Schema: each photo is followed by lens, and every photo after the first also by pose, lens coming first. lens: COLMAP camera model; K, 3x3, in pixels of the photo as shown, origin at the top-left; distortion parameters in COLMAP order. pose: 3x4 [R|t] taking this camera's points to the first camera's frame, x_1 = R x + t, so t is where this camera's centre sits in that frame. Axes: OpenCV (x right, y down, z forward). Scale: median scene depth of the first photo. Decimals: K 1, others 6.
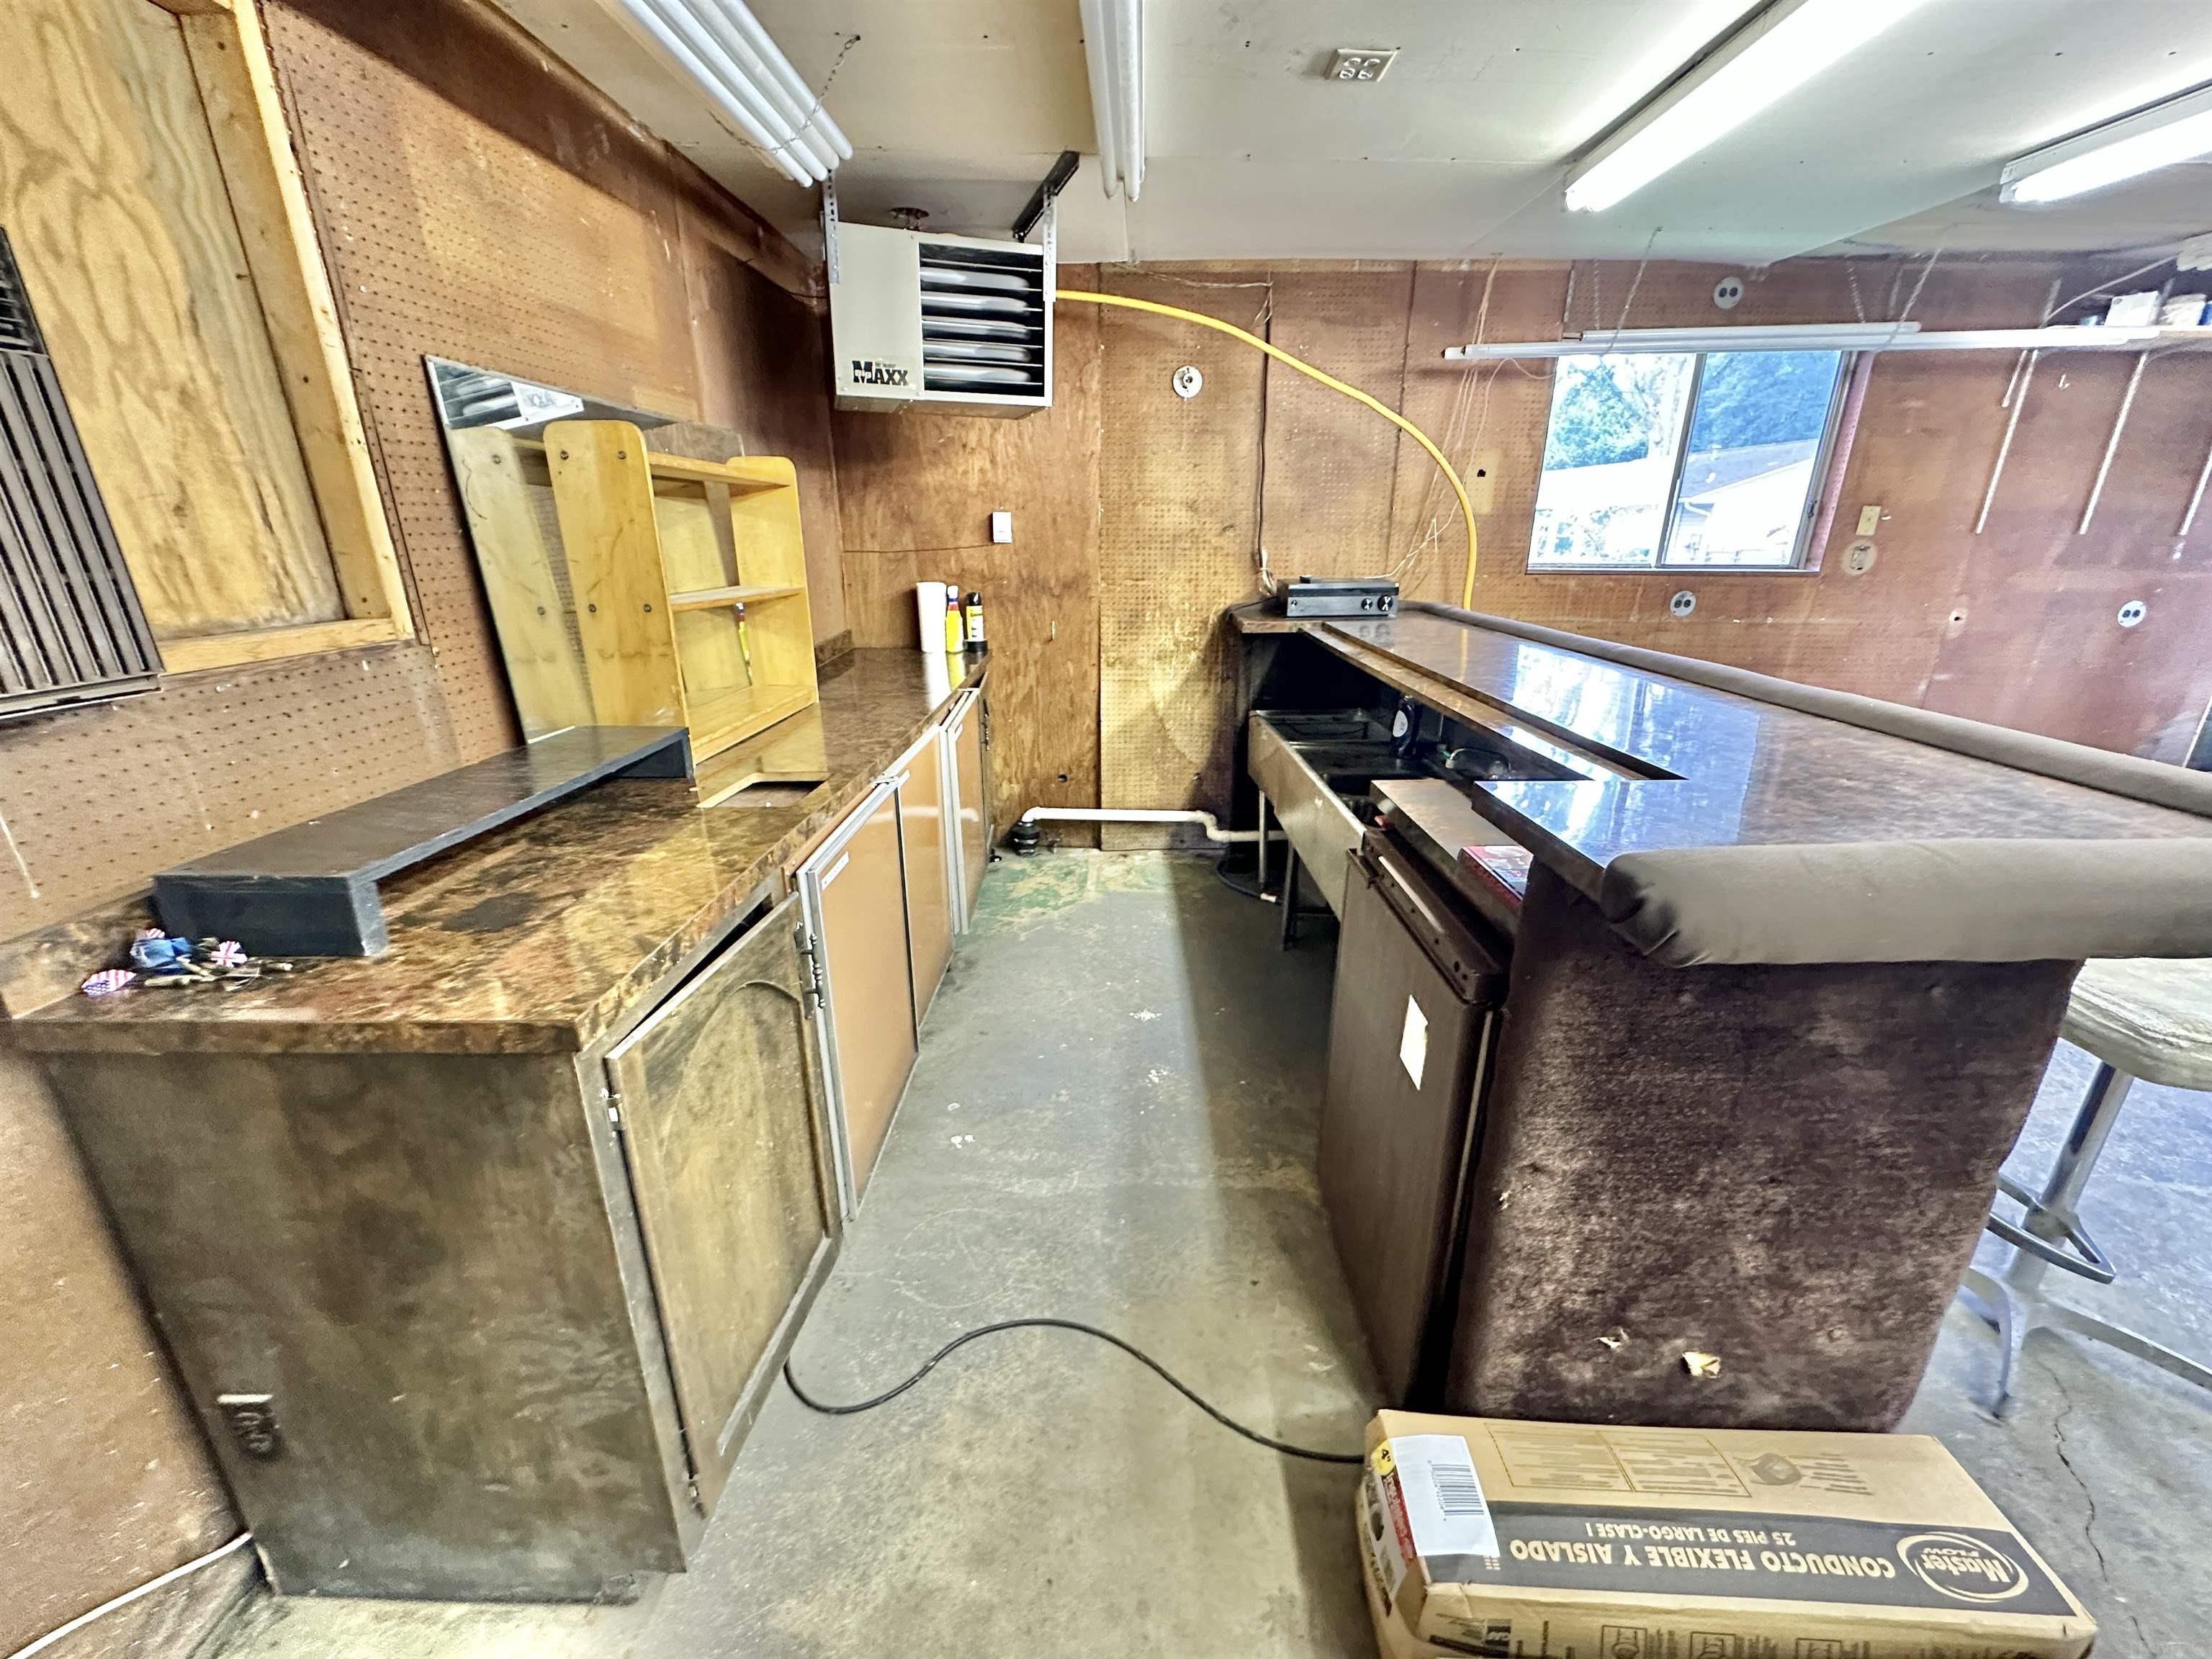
lens RADIAL K [[877.3, 0, 1101.1], [0, 877.3, 833.0], [0, 0, 1]] dist [-0.005898, 0.001350]
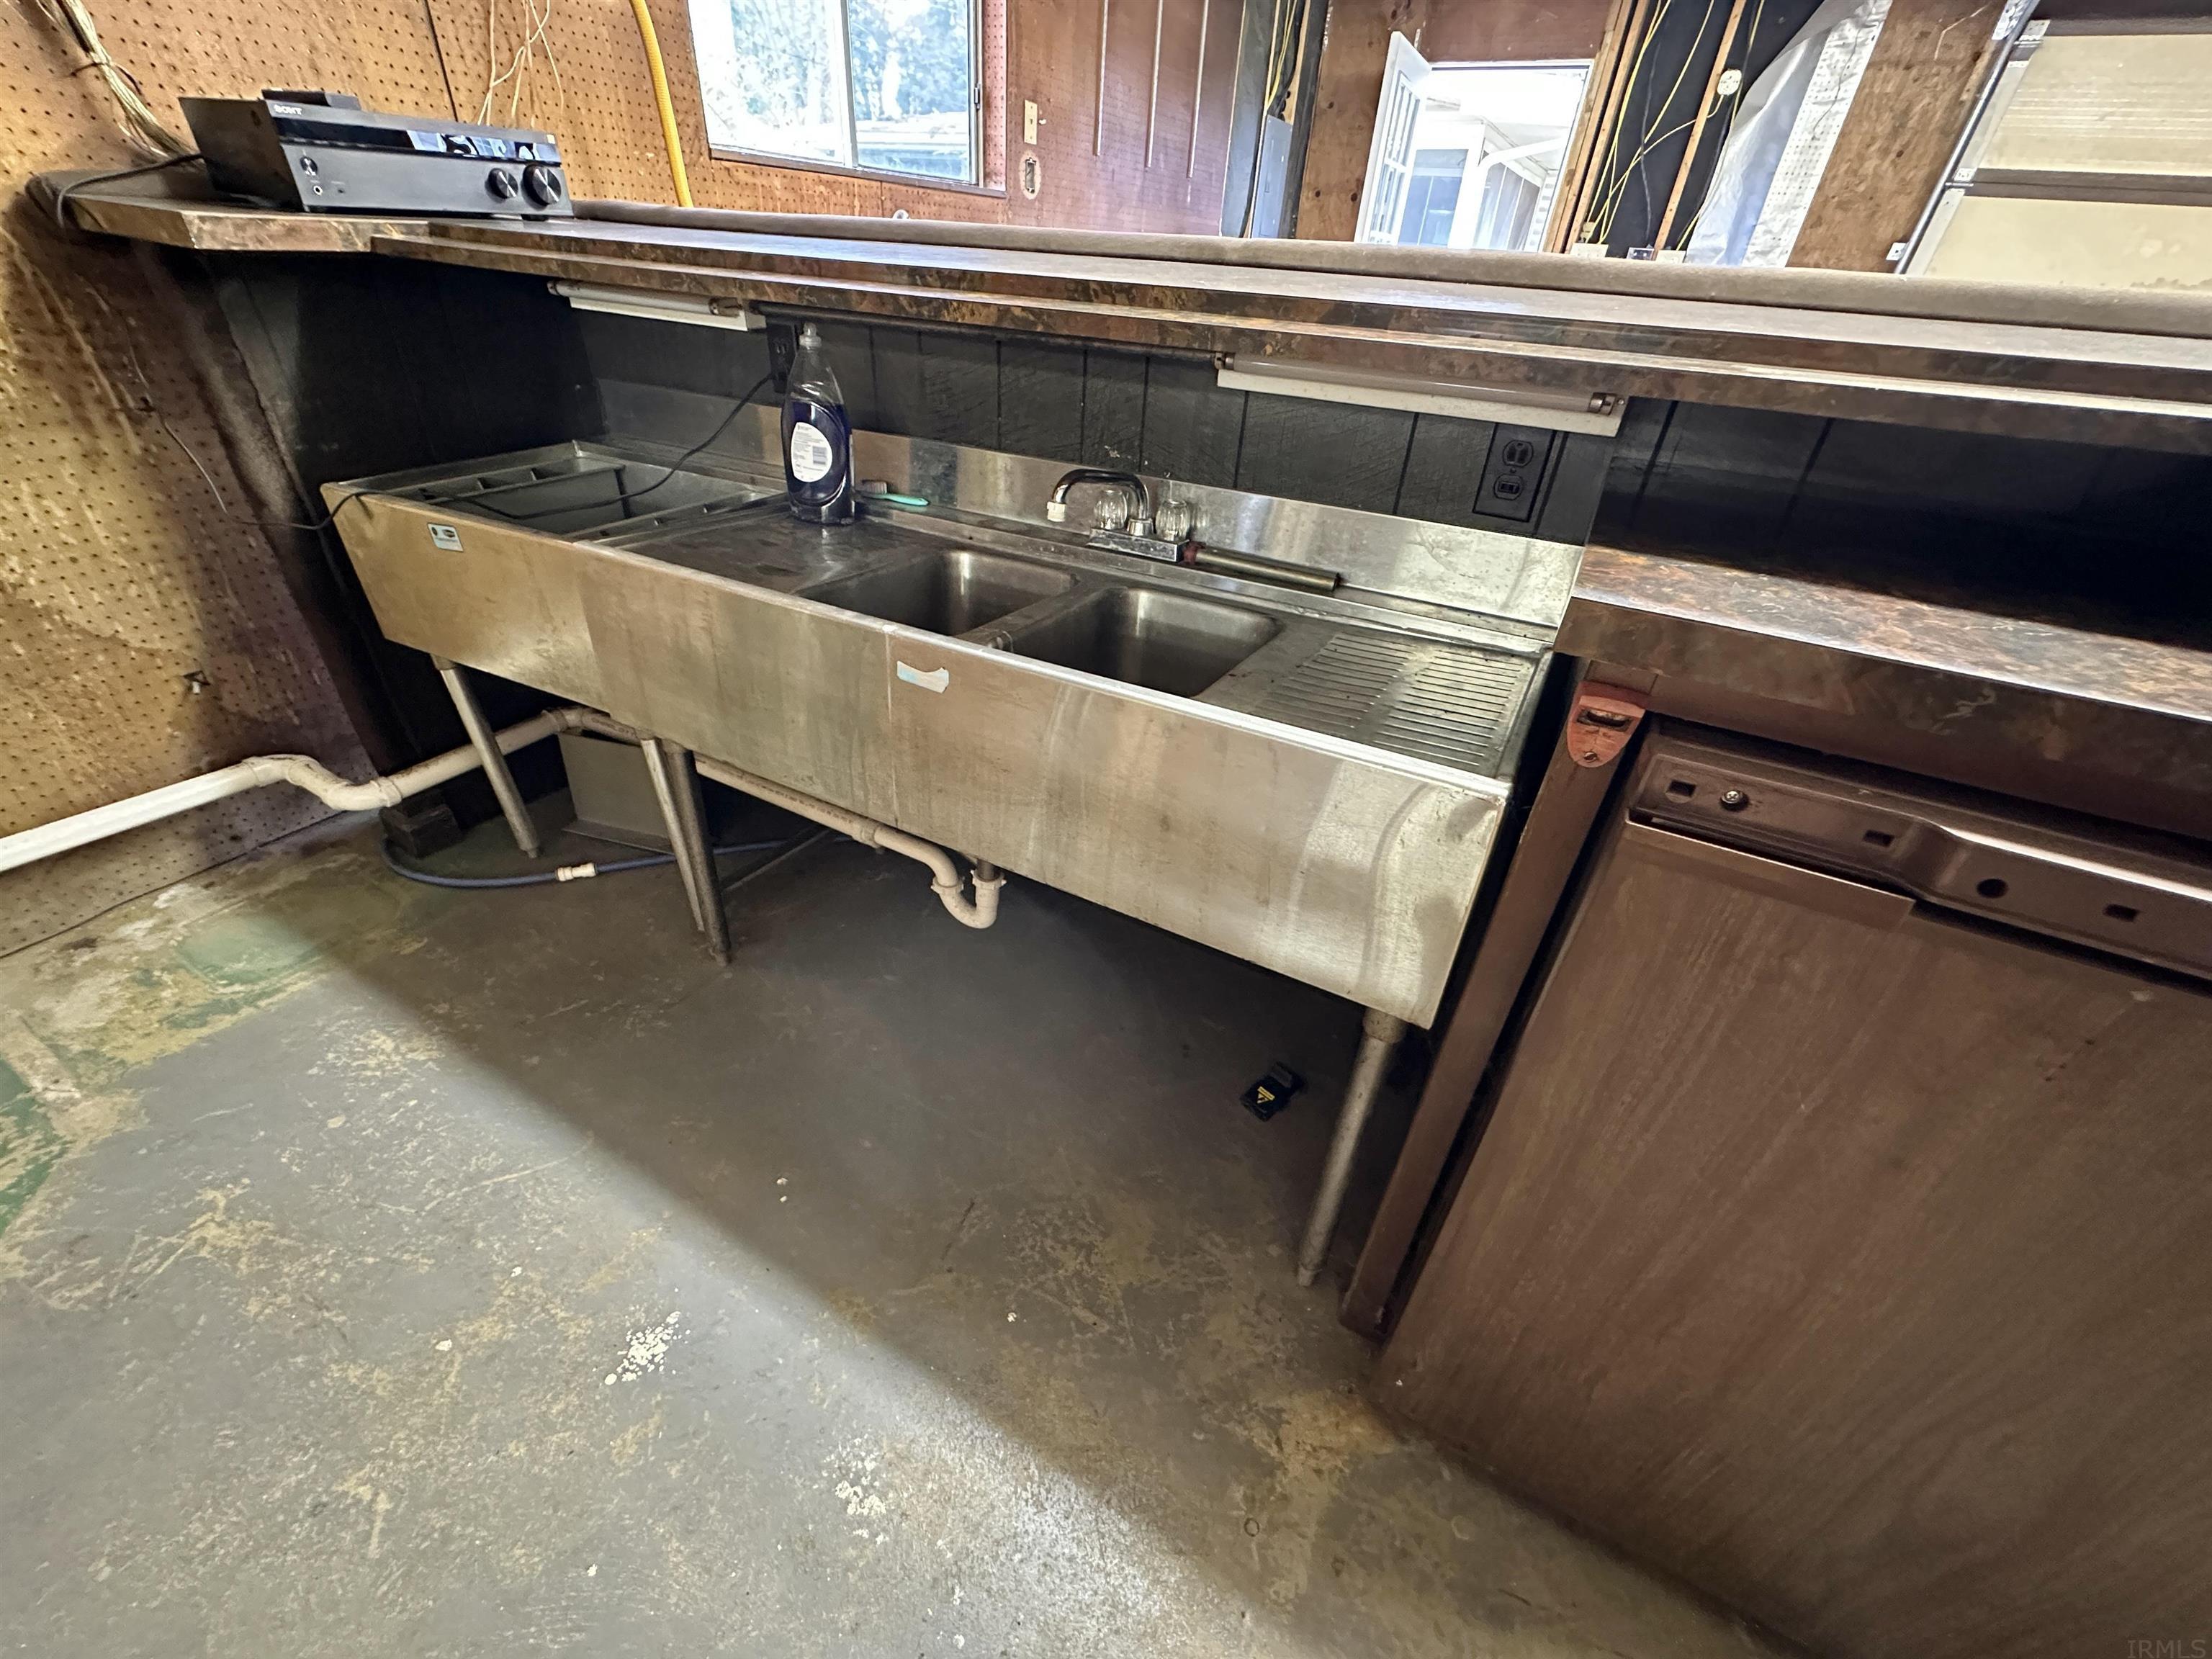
lens RADIAL K [[877.3, 0, 1096.0], [0, 877.3, 829.8], [0, 0, 1]] dist [-0.005898, 0.001350]
pose [[0.476444, -0.462102, 0.747973, -0.026817], [0.233770, 0.886697, 0.398899, -0.073388], [-0.847557, -0.015200, 0.530487, 0.468639]]
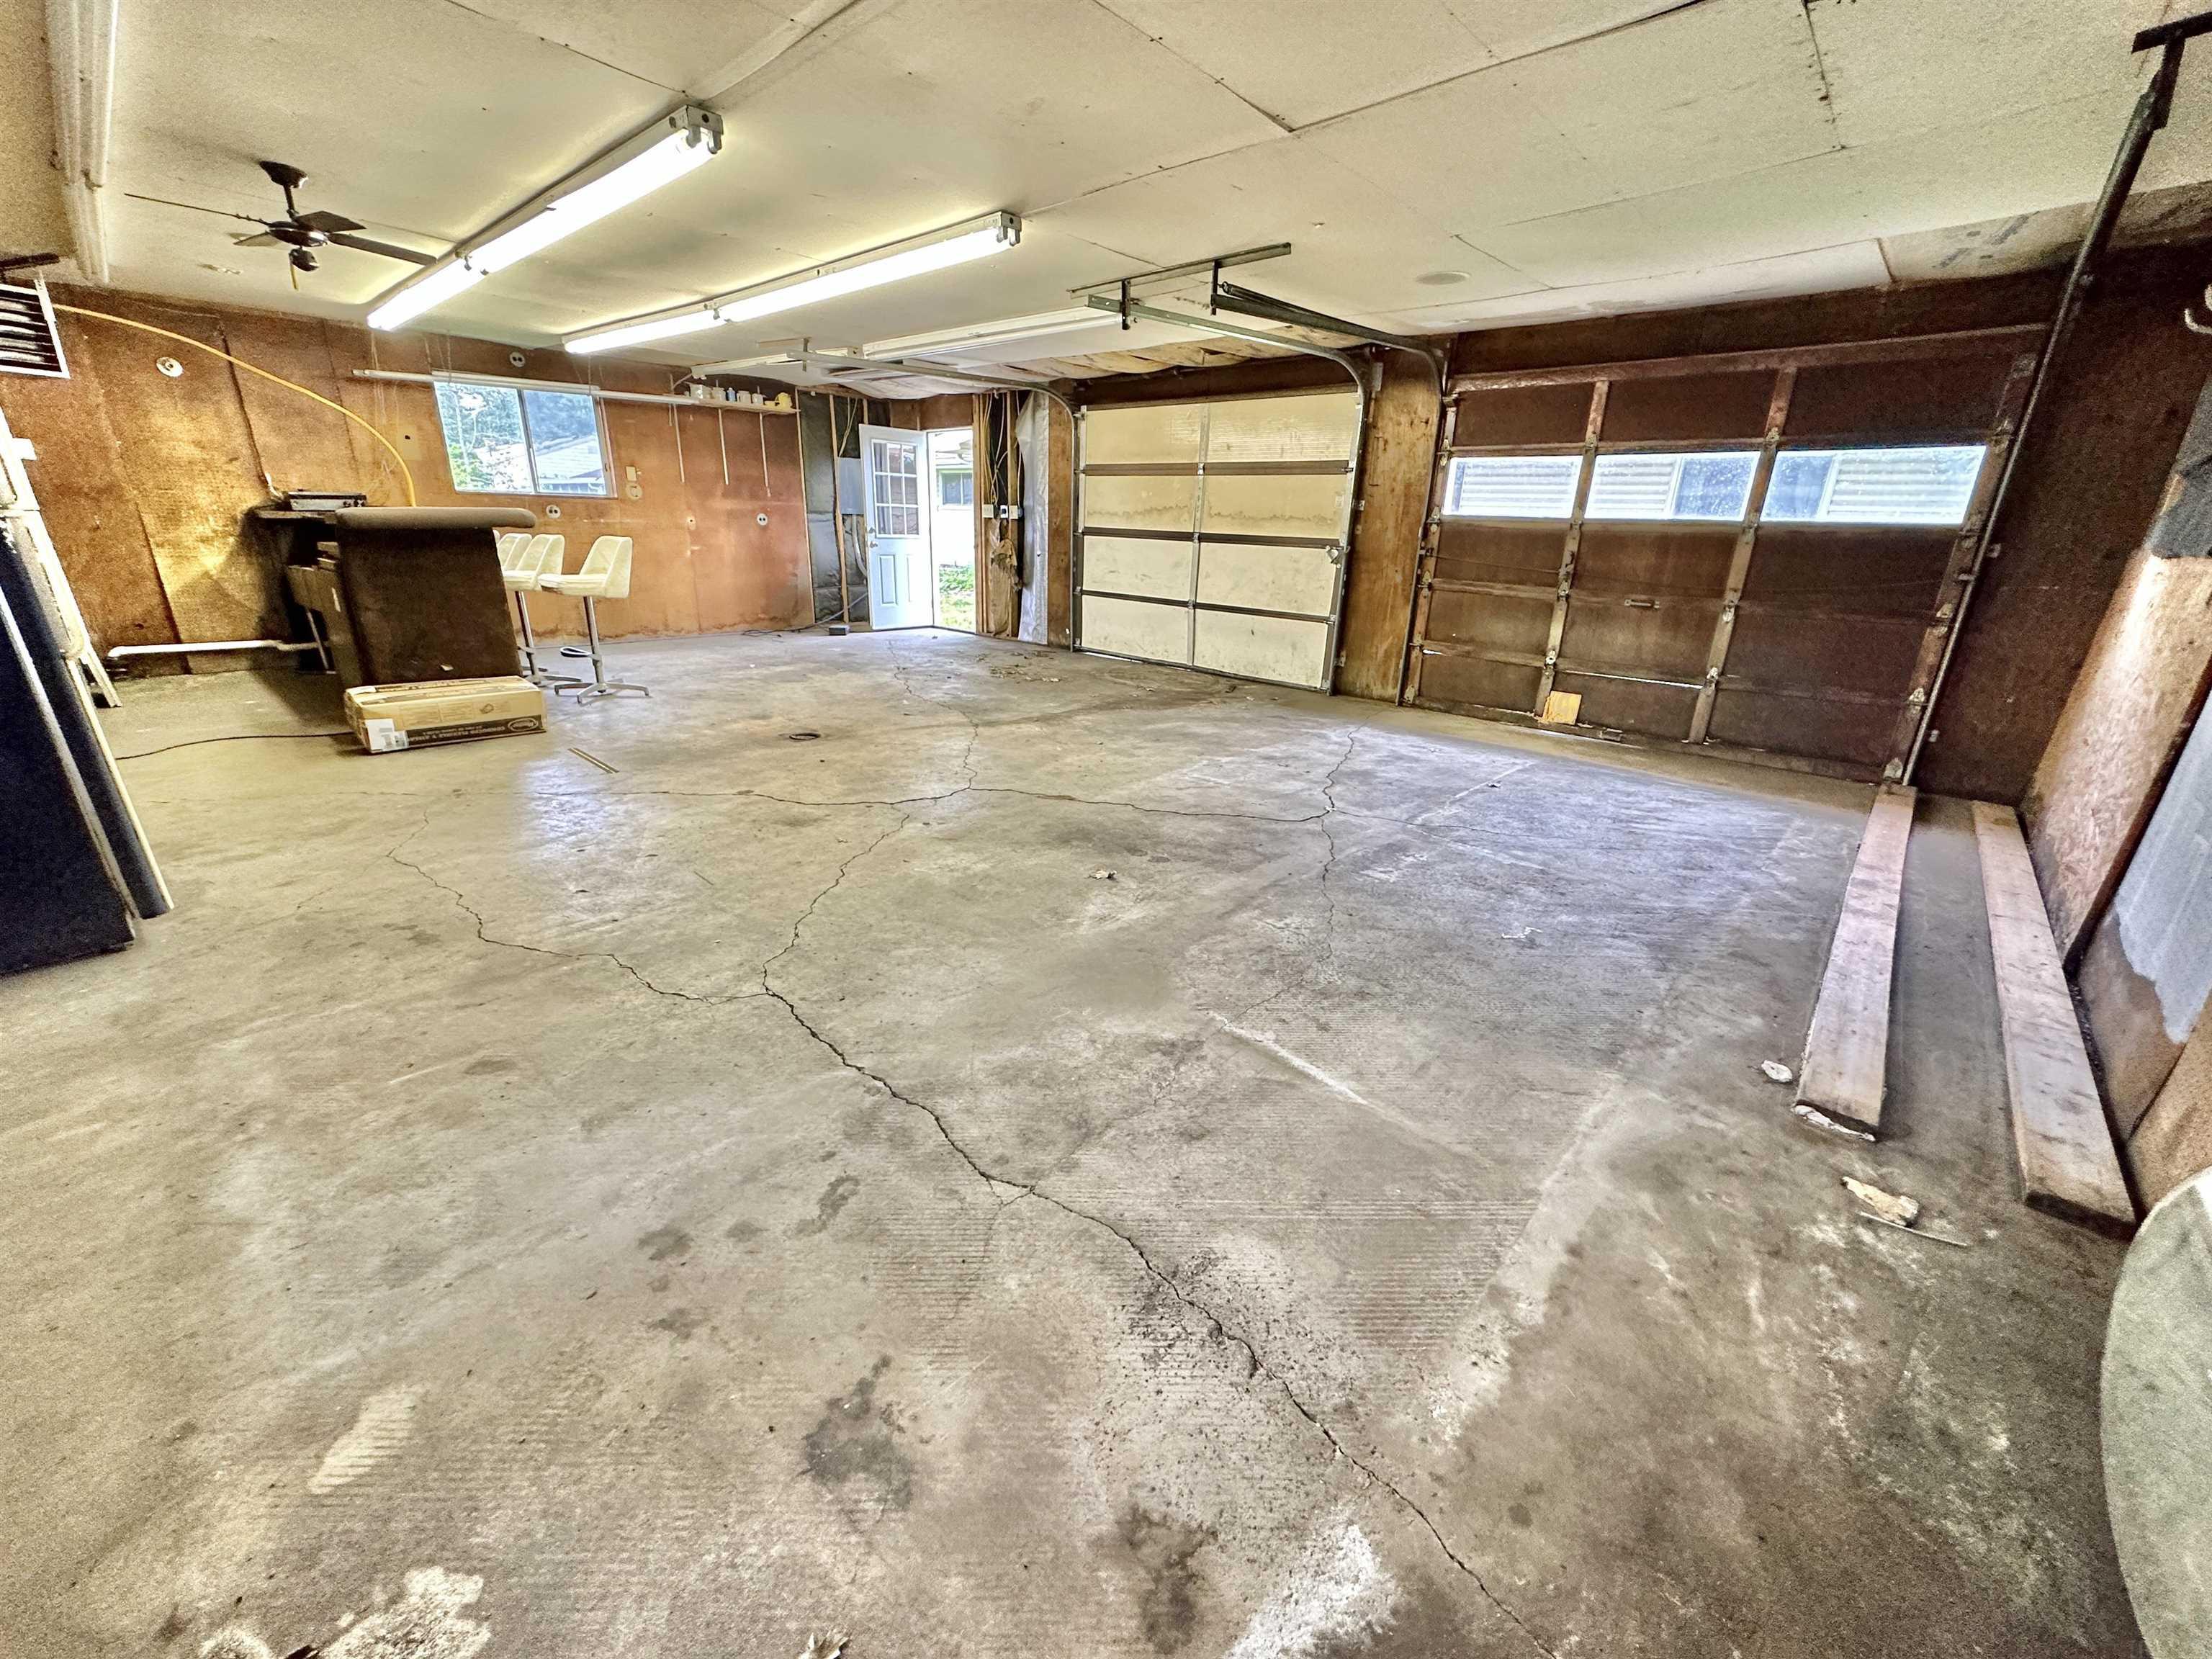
lens RADIAL K [[877.3, 0, 1093.7], [0, 877.3, 824.0], [0, 0, 1]] dist [-0.005898, 0.001350]
pose [[0.659590, -0.232384, 0.714800, -0.120606], [0.223724, 0.968600, 0.108452, 0.499740], [-0.717558, 0.088384, 0.690868, -1.233596]]
